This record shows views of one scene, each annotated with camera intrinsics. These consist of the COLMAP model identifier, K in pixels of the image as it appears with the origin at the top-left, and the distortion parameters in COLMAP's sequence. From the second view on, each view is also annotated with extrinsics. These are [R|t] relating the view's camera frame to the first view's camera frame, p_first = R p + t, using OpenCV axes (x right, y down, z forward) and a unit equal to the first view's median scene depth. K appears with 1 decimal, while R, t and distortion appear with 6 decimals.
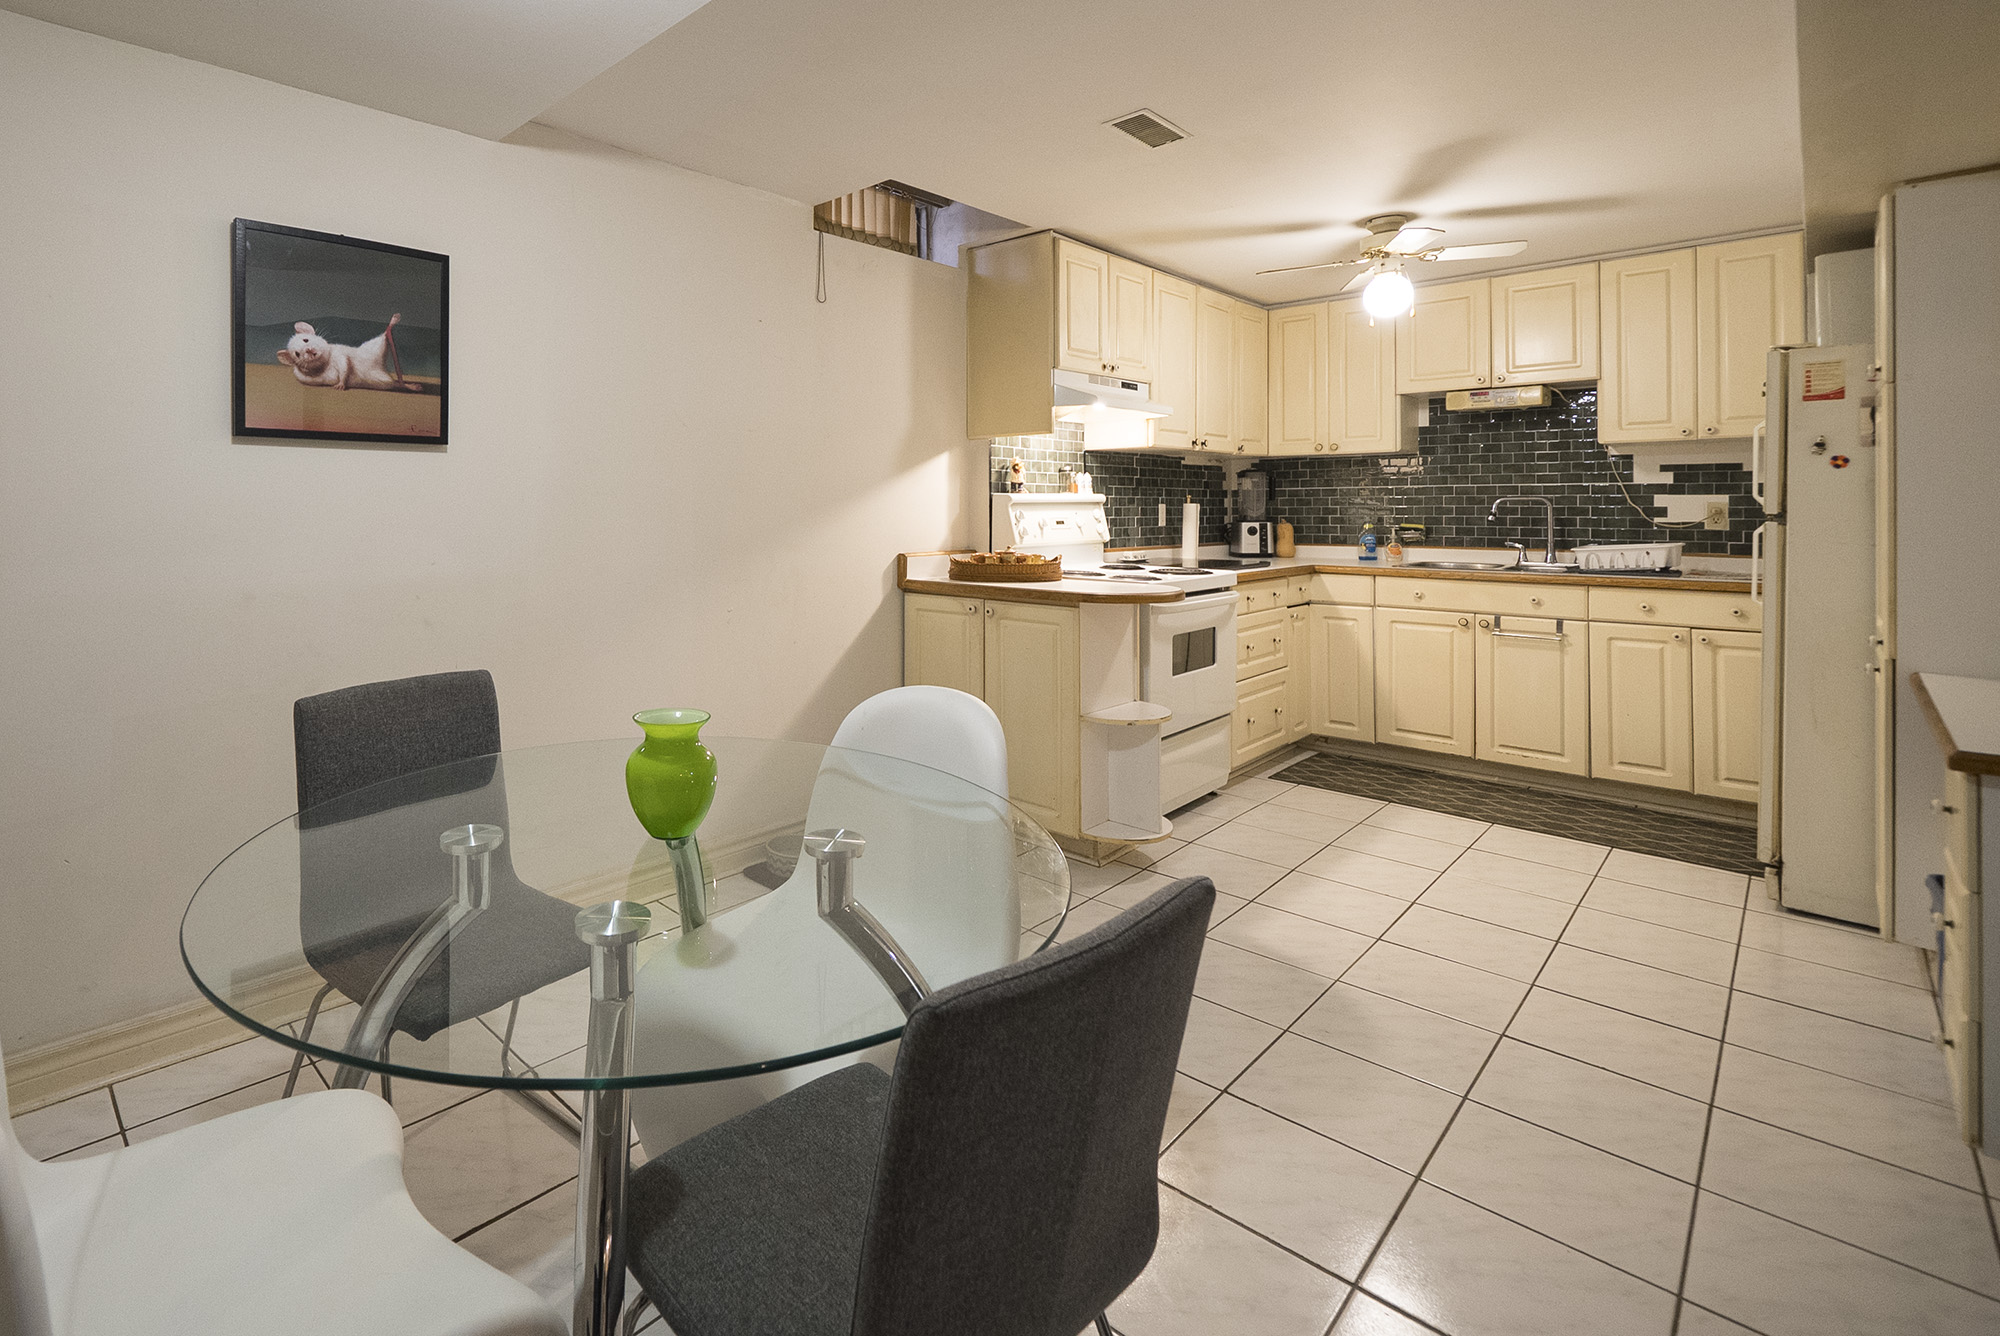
lens RADIAL K [[704.2, 0, 1000.7], [0, 704.2, 495.0], [0, 0, 1]] dist [0.000060, 0.000001]
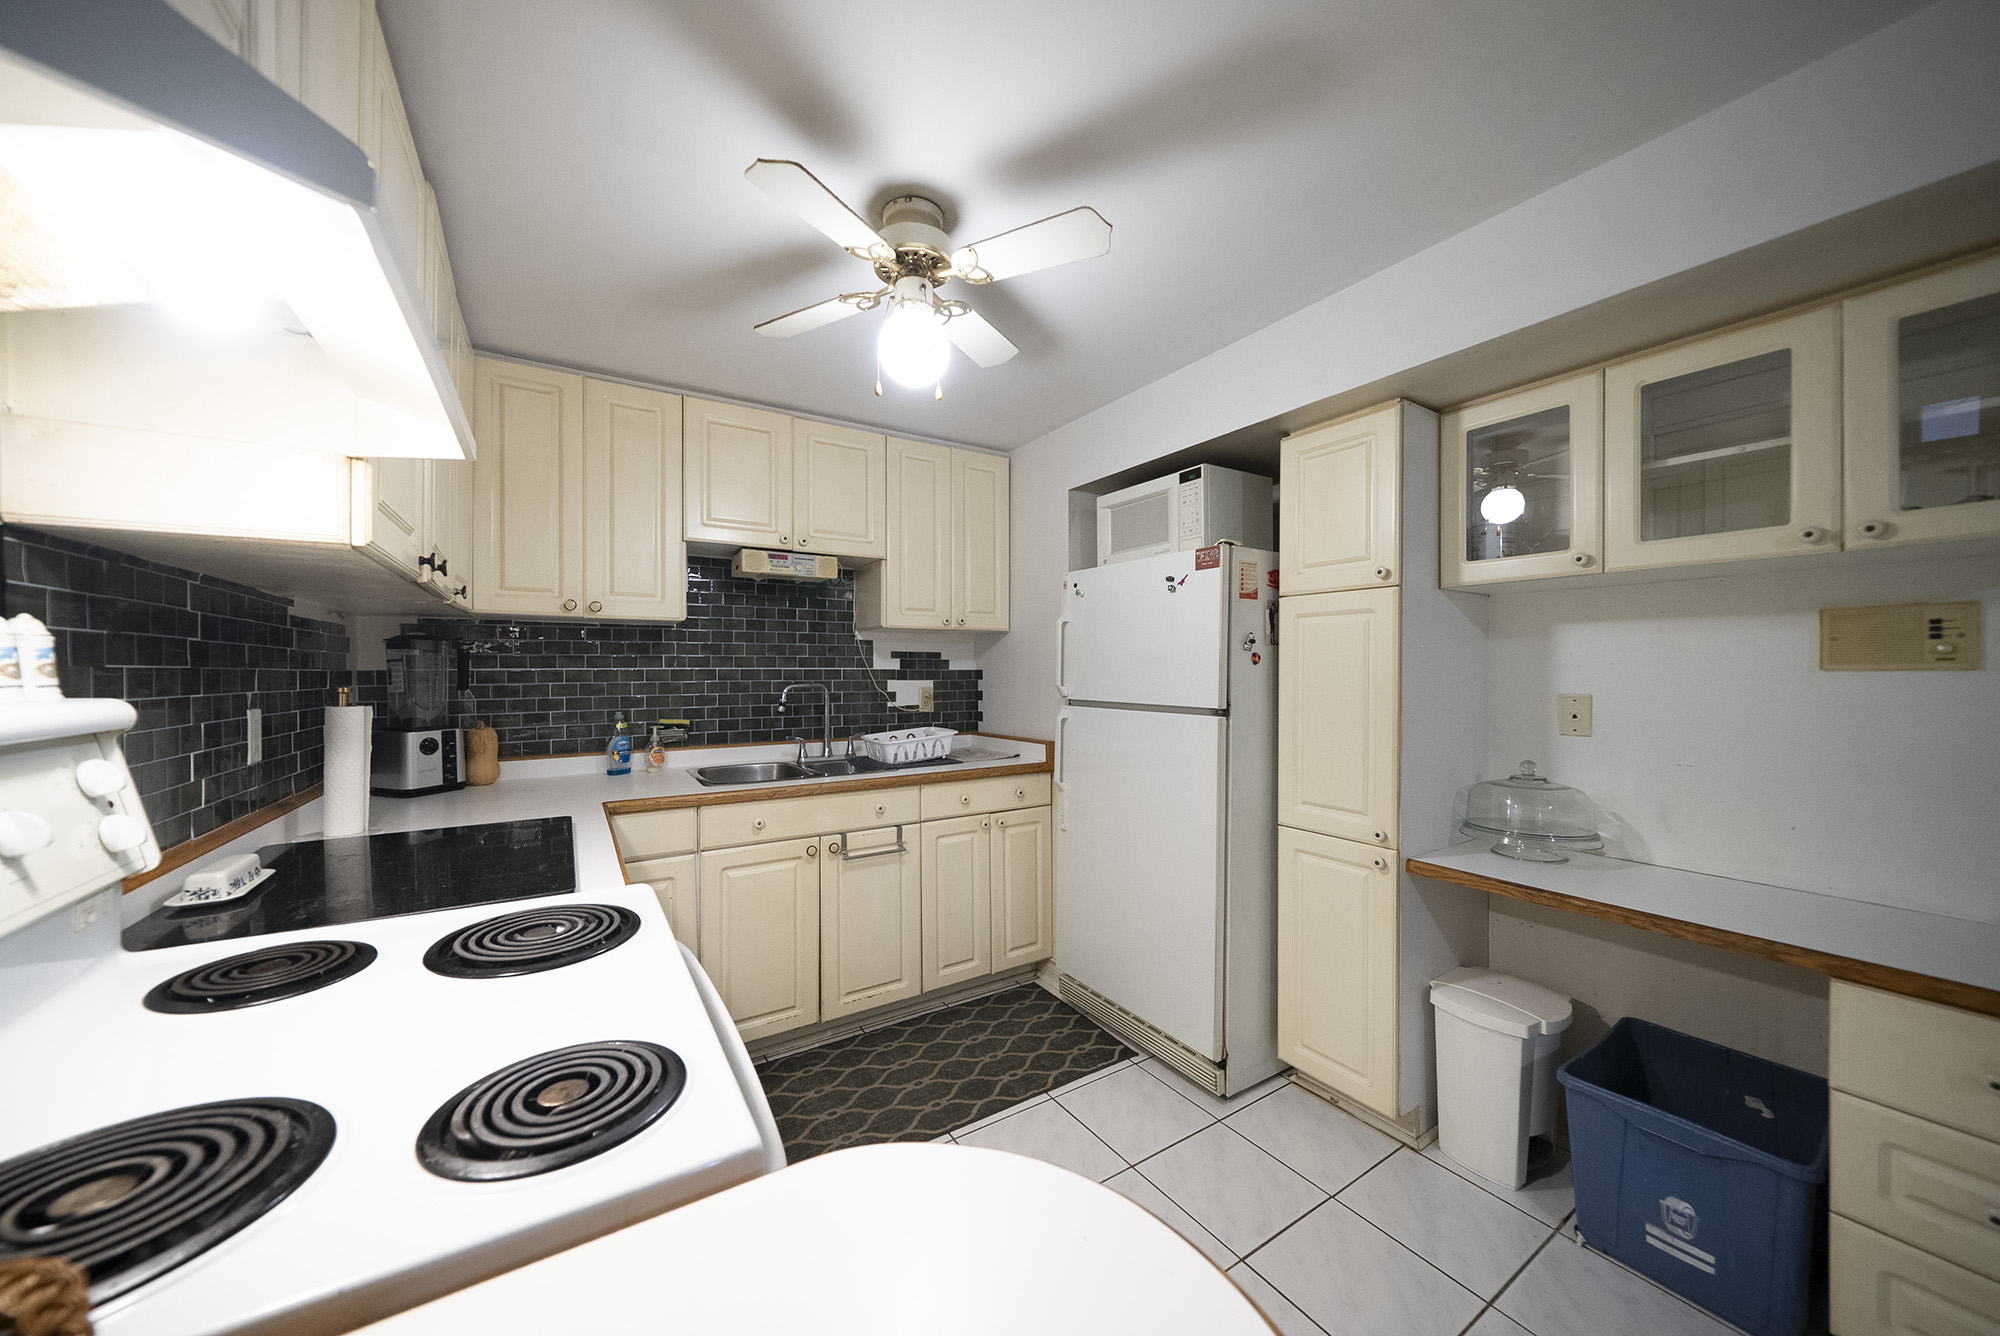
lens RADIAL K [[720.0, 0, 1003.2], [0, 720.0, 677.9], [0, 0, 1]] dist [-0.001552, -0.000059]
pose [[0.393806, -0.001197, 0.919193, 0.020273], [-0.006772, 0.999968, 0.004204, -0.009412], [-0.919169, -0.007880, 0.393785, 0.435340]]
